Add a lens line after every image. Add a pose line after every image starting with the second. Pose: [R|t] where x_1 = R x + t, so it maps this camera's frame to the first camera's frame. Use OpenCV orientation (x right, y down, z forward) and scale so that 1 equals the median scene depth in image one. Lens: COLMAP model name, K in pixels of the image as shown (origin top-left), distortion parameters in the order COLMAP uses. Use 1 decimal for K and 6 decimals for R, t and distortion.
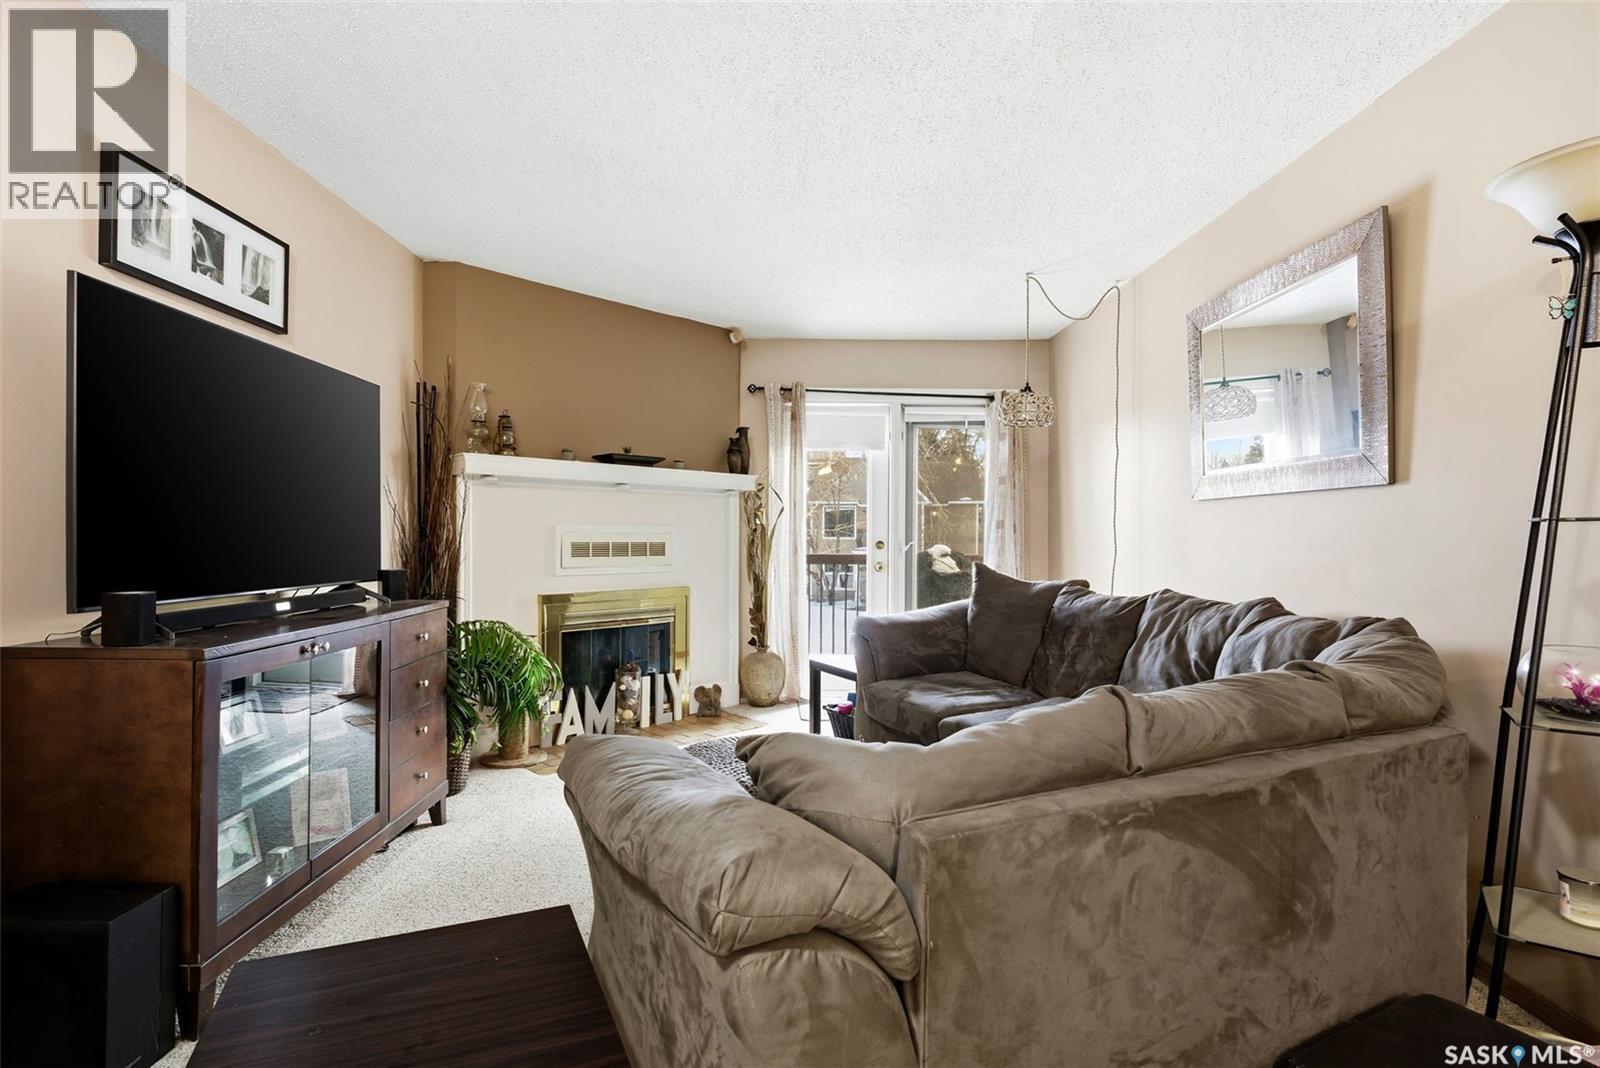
lens RADIAL K [[776.2, 0, 803.8], [0, 776.2, 534.8], [0, 0, 1]] dist [0.000621, 0.000164]
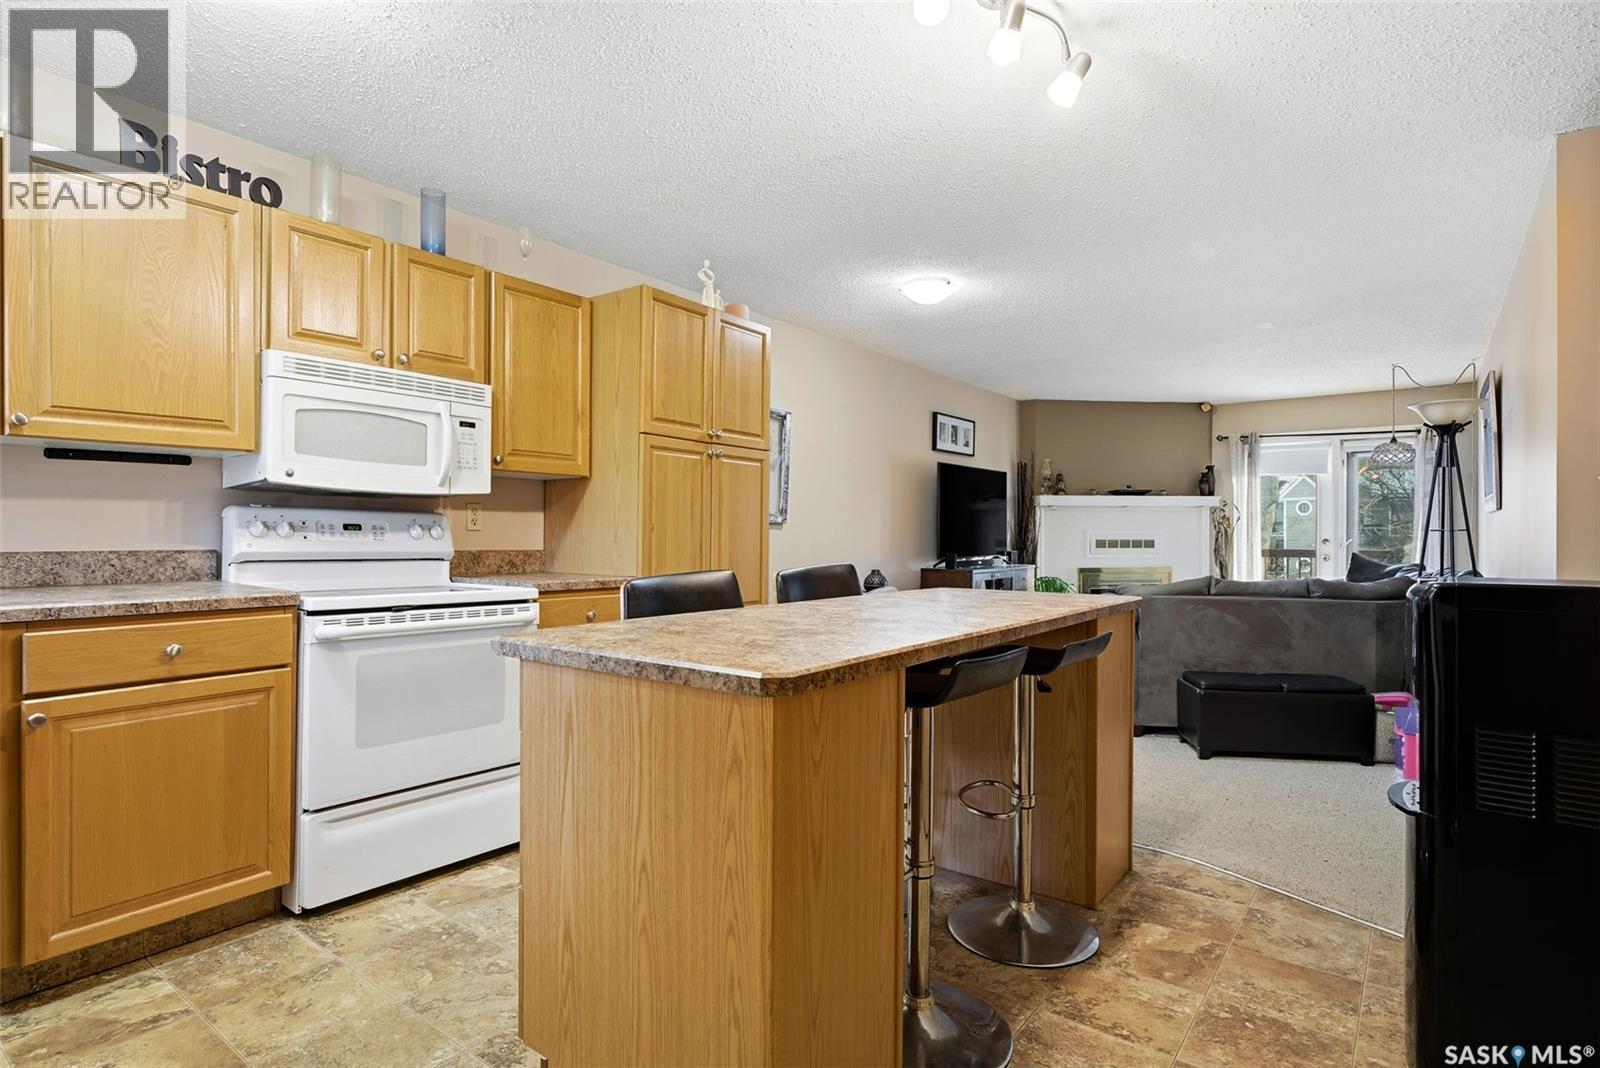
lens RADIAL K [[776.2, 0, 803.8], [0, 776.2, 534.8], [0, 0, 1]] dist [0.000621, 0.000164]
pose [[0.773870, -0.004667, -0.633327, 0.314250], [0.006238, 0.999981, 0.000254, -0.006584], [0.633313, -0.004147, 0.773885, -0.817801]]
